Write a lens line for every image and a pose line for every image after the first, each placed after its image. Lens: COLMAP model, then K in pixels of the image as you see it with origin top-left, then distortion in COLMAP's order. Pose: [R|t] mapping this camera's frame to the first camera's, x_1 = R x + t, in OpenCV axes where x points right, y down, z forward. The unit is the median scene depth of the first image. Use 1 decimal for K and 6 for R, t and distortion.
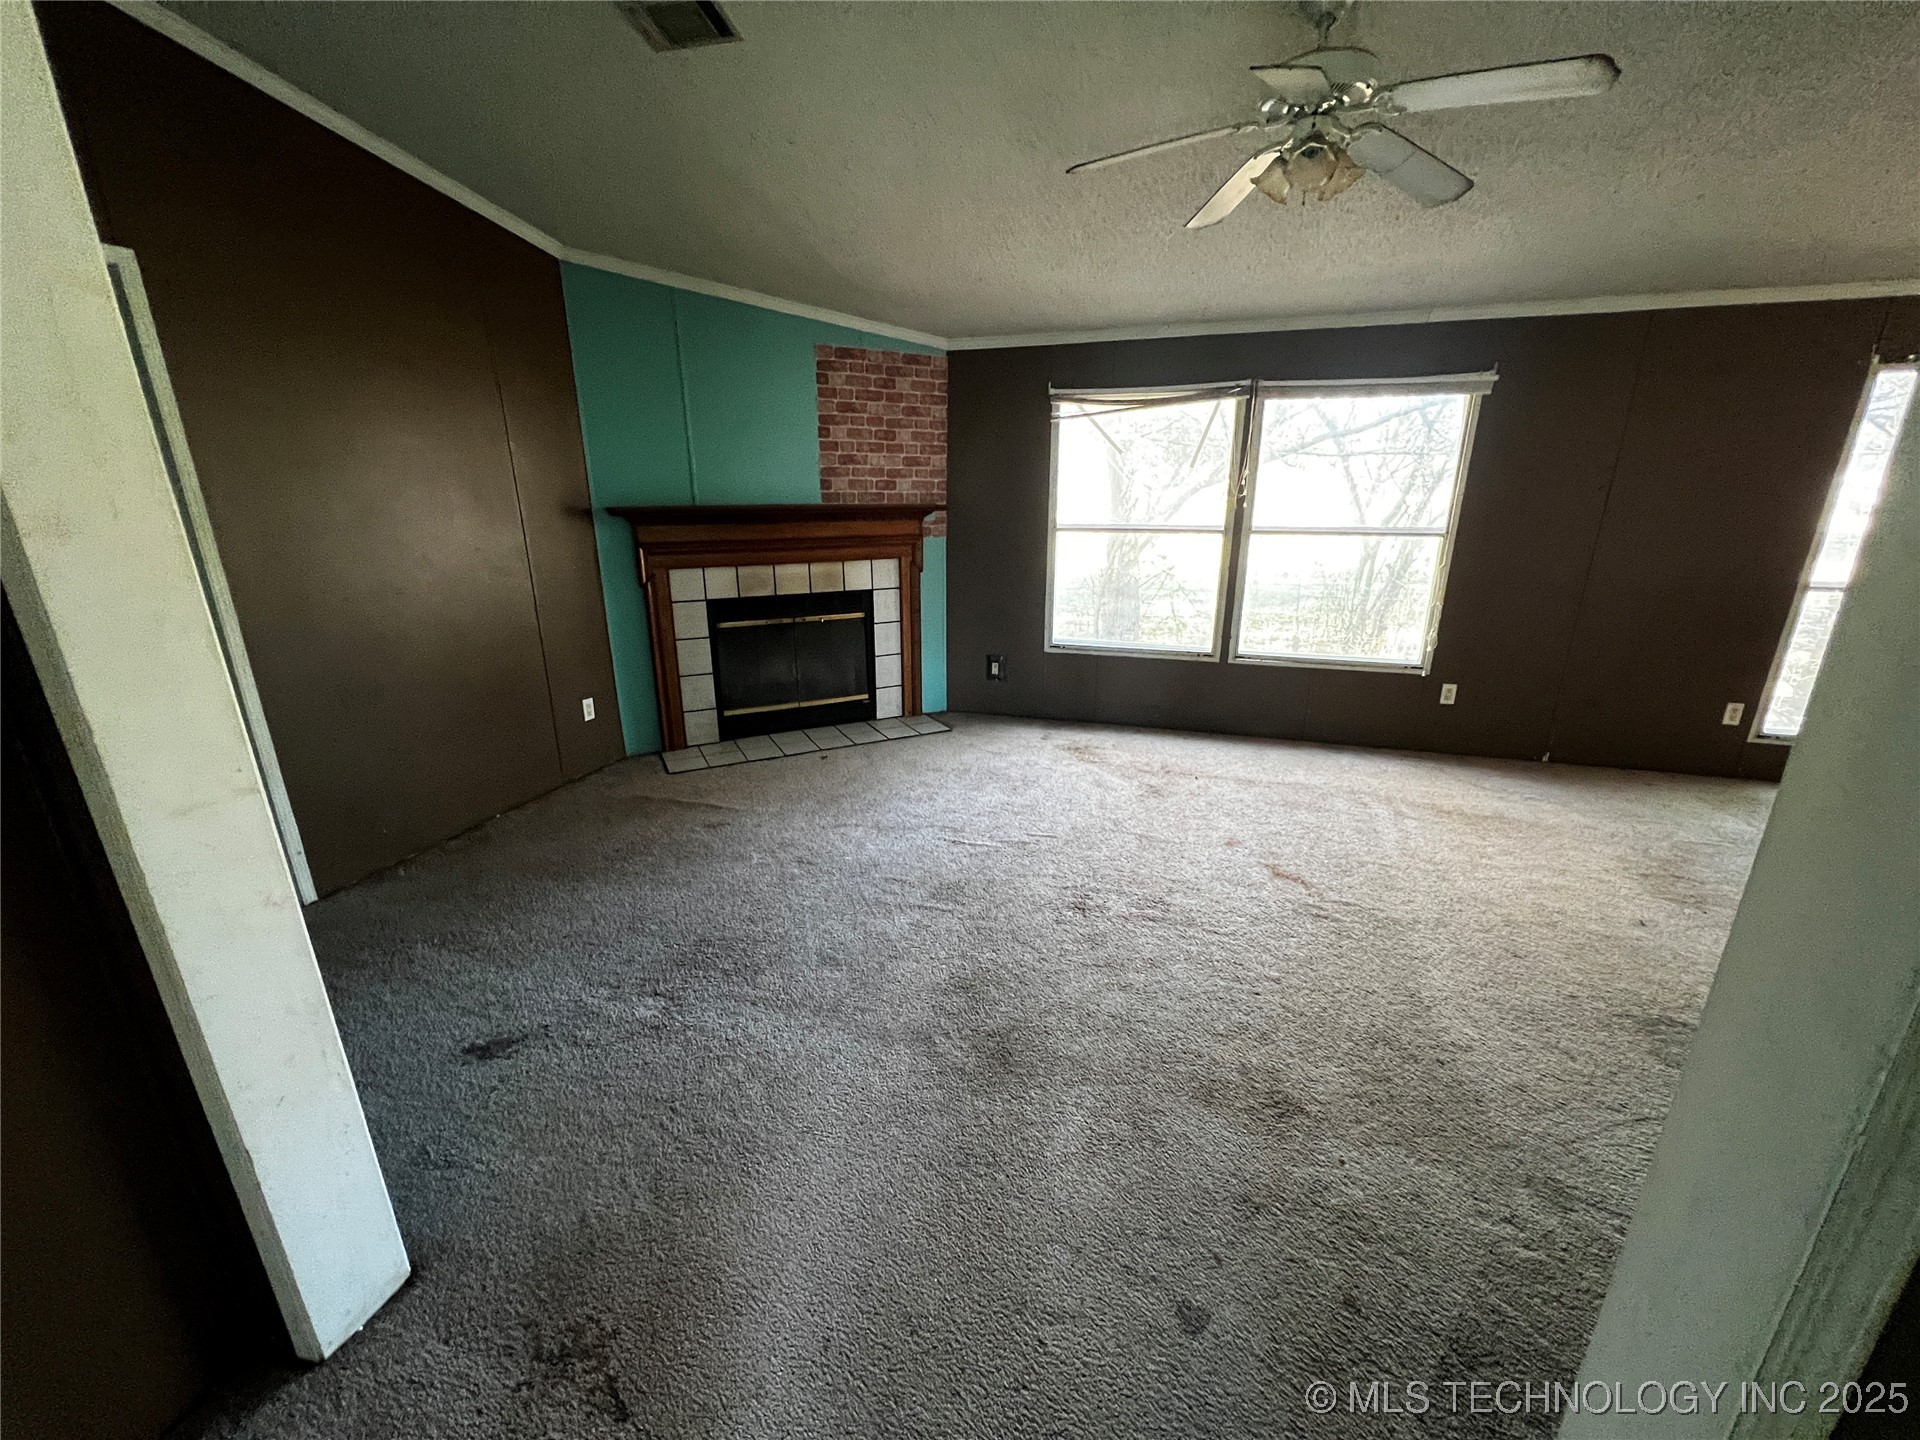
lens RADIAL K [[771.2, 0, 957.6], [0, 771.2, 718.6], [0, 0, 1]] dist [0.001344, -0.000242]
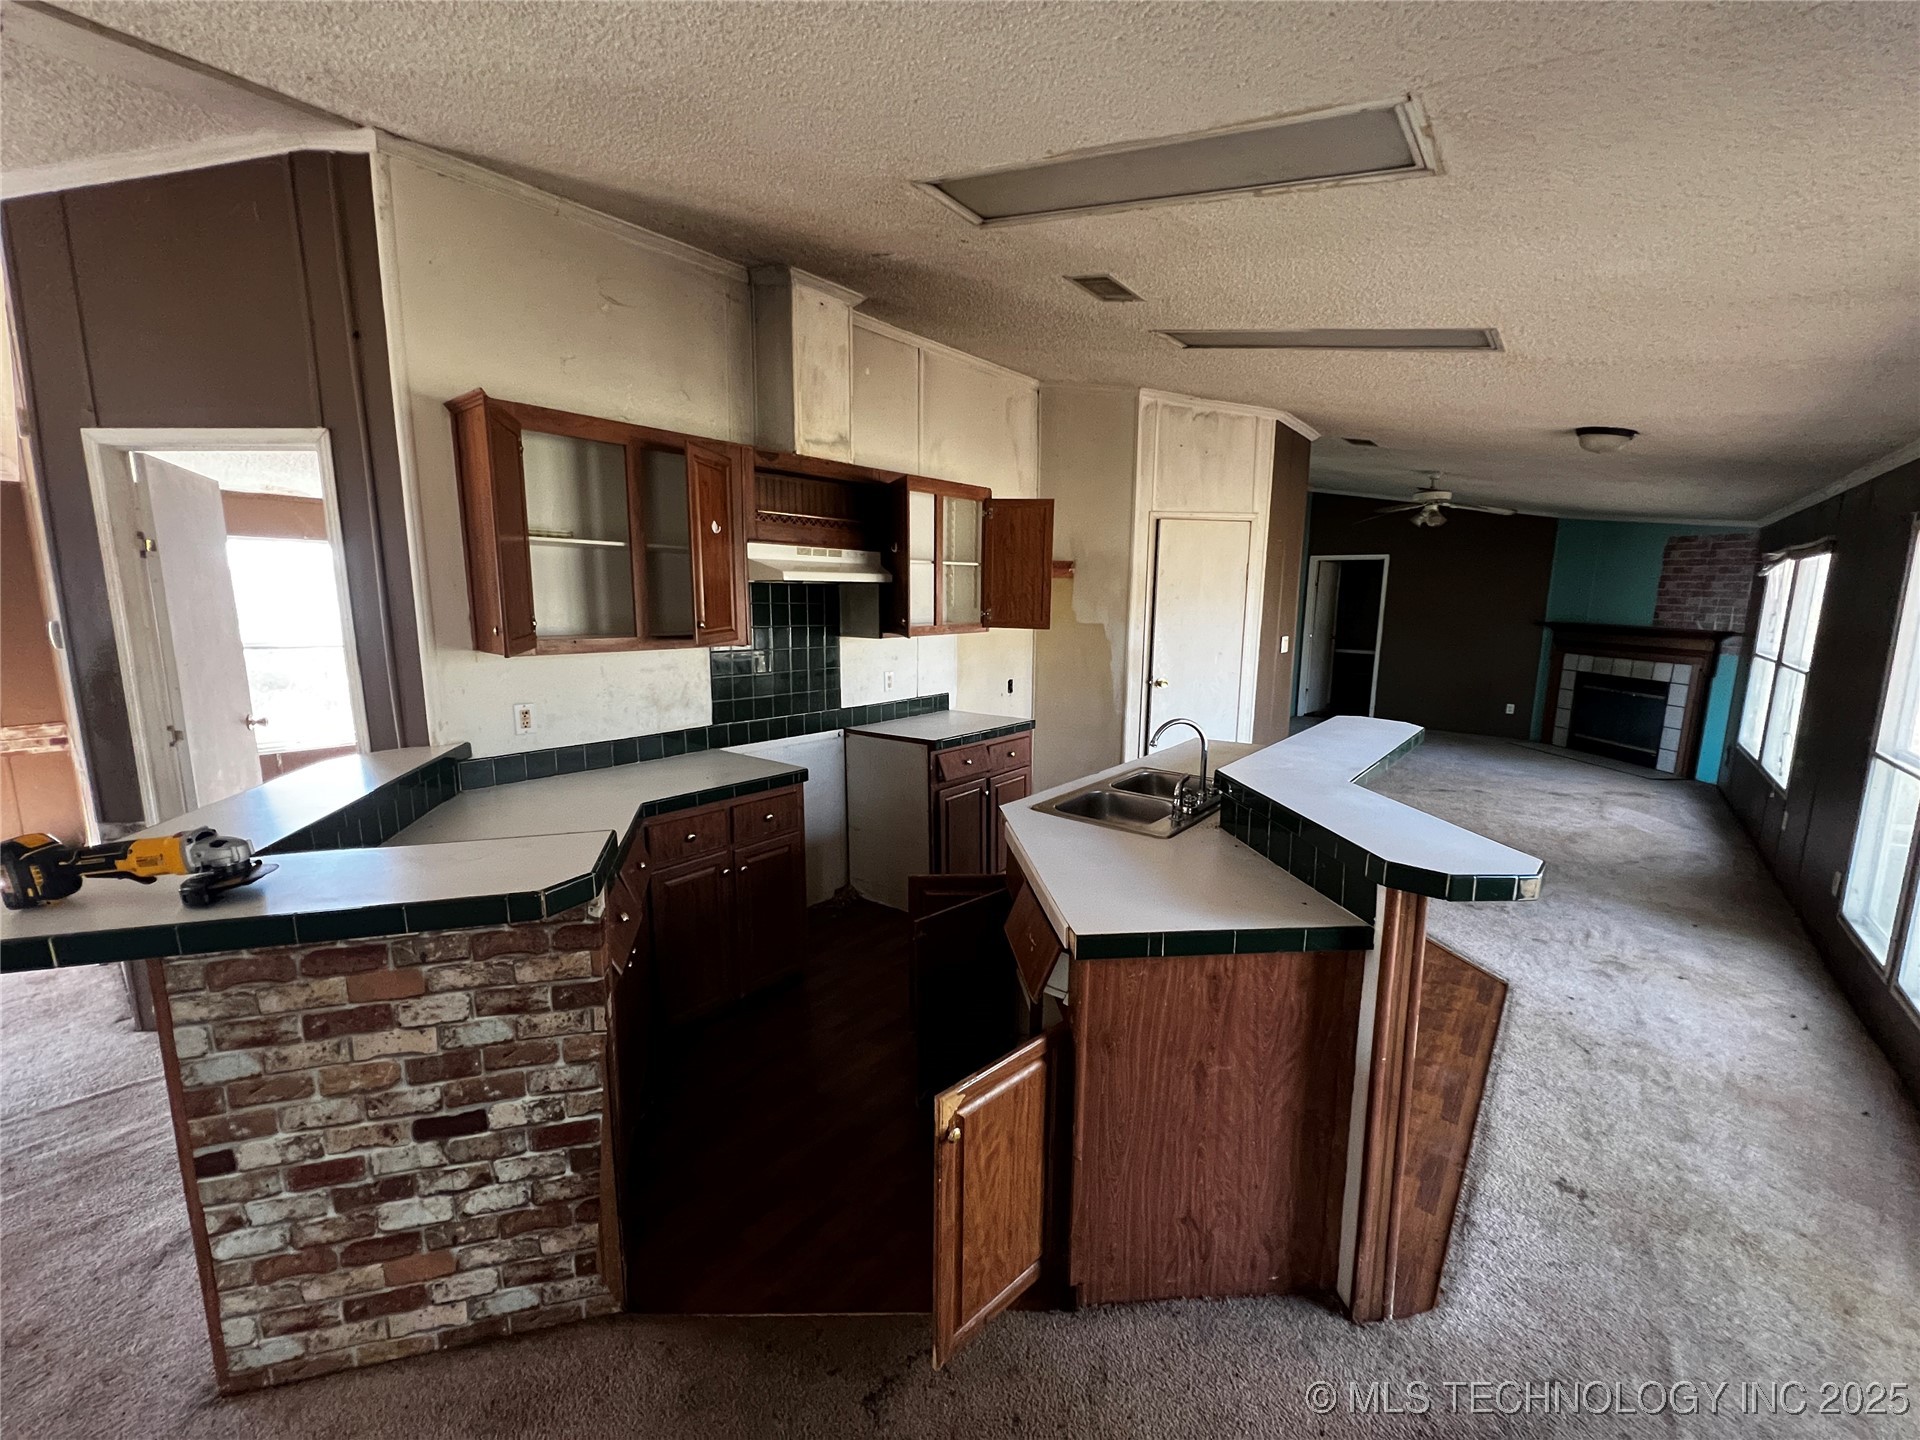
lens RADIAL K [[771.2, 0, 964.2], [0, 771.2, 719.6], [0, 0, 1]] dist [0.001344, -0.000242]
pose [[-0.369142, 0.147889, -0.917531, 1.928031], [-0.289592, 0.919802, 0.264764, -0.105620], [0.883103, 0.363445, -0.296710, 0.258960]]
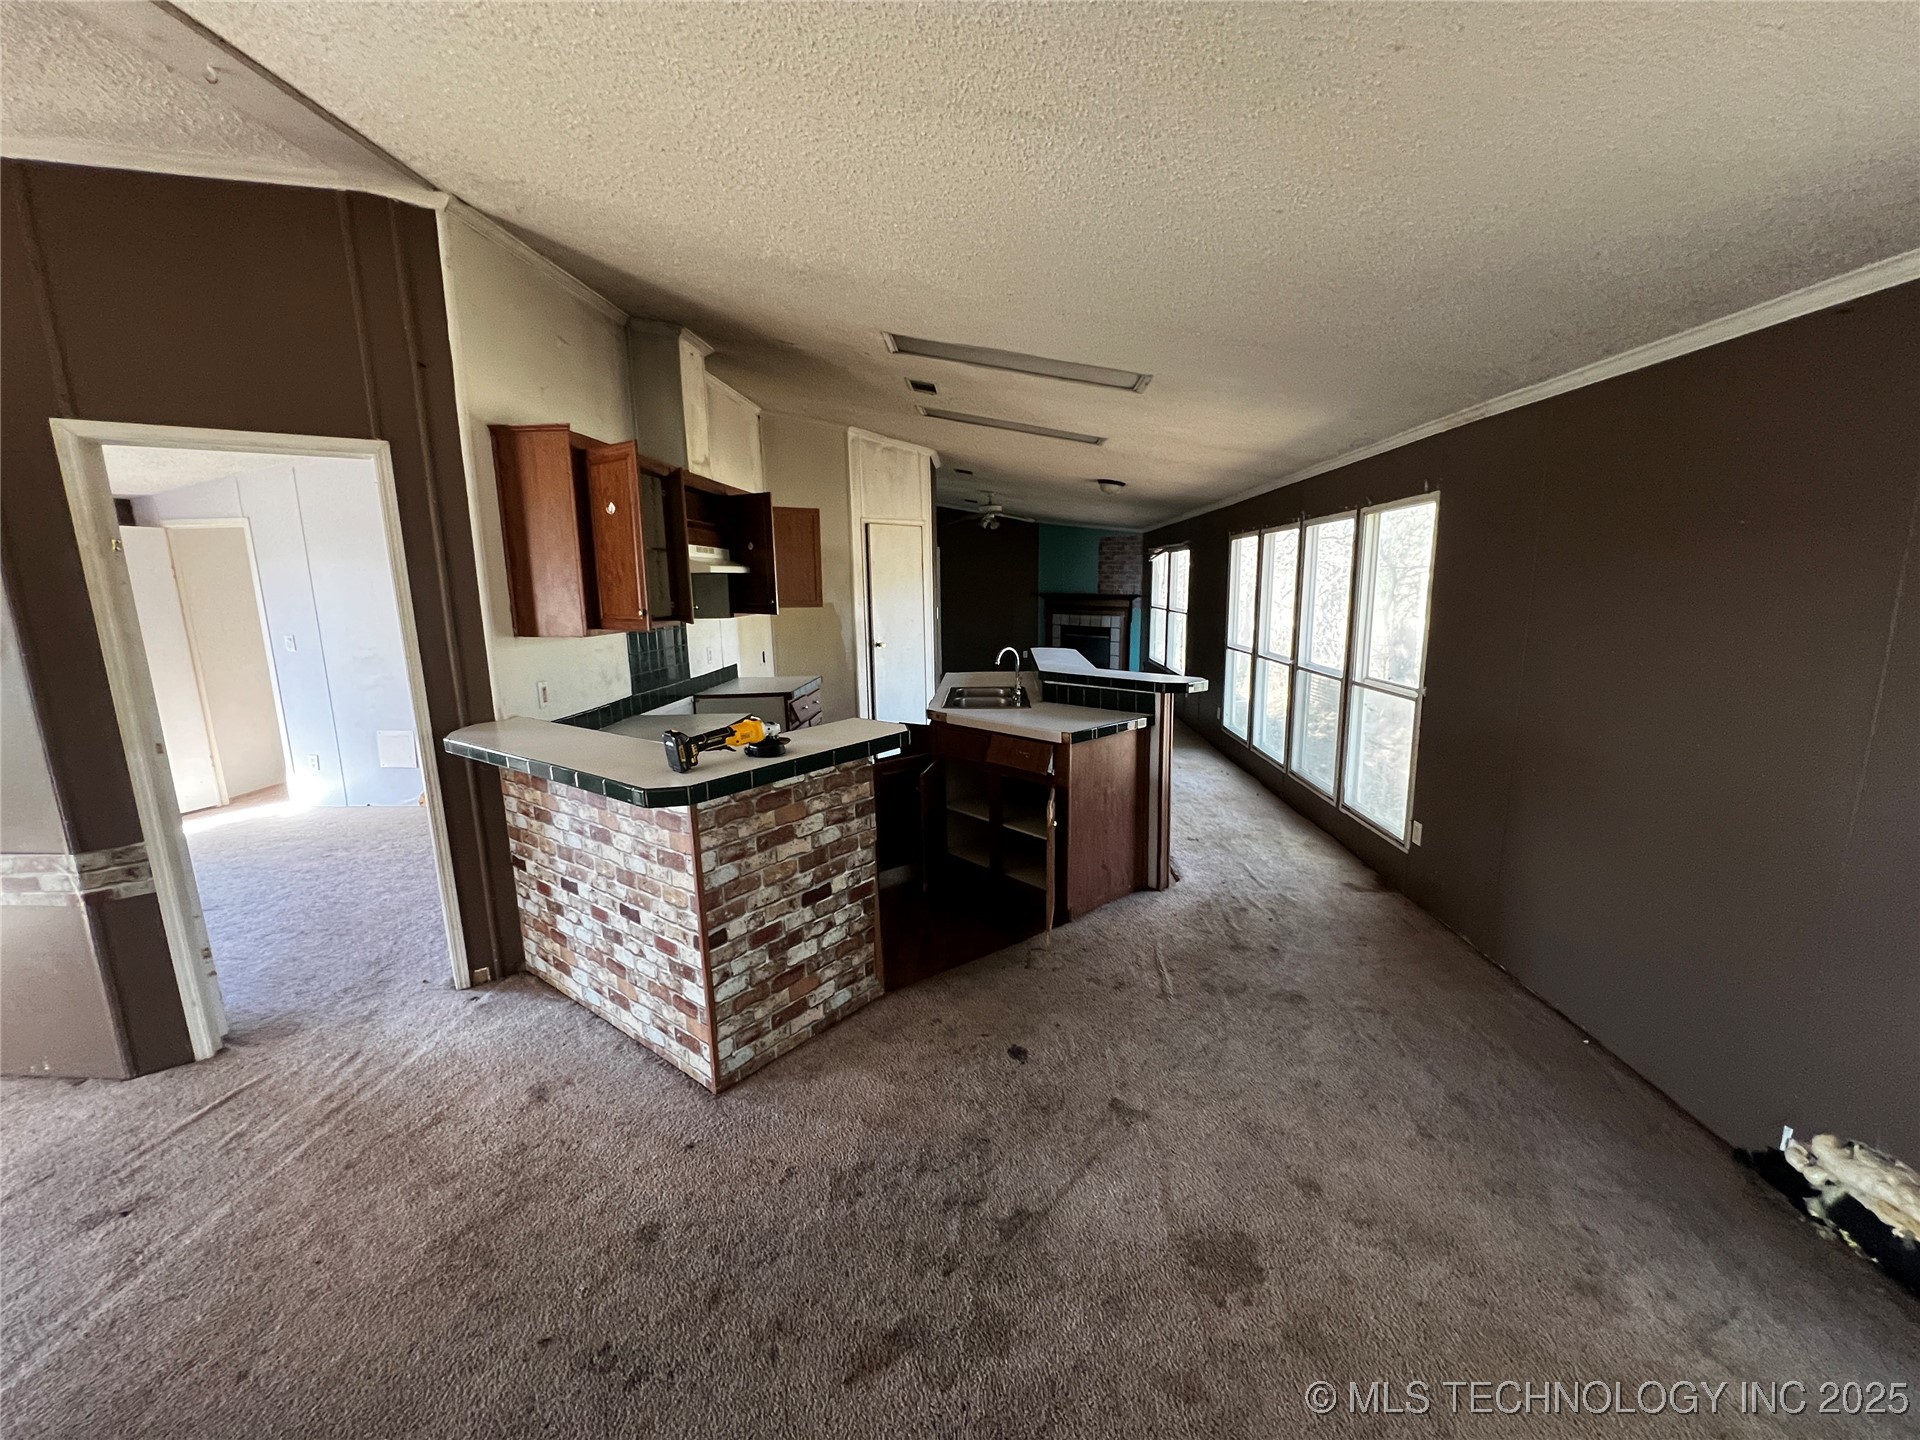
lens RADIAL K [[771.2, 0, 962.5], [0, 771.2, 720.5], [0, 0, 1]] dist [0.001344, -0.000242]
pose [[0.256579, 0.170719, -0.951326, 2.312754], [-0.277659, 0.955807, 0.096637, 0.012536], [0.925782, 0.239349, 0.292642, -0.105010]]
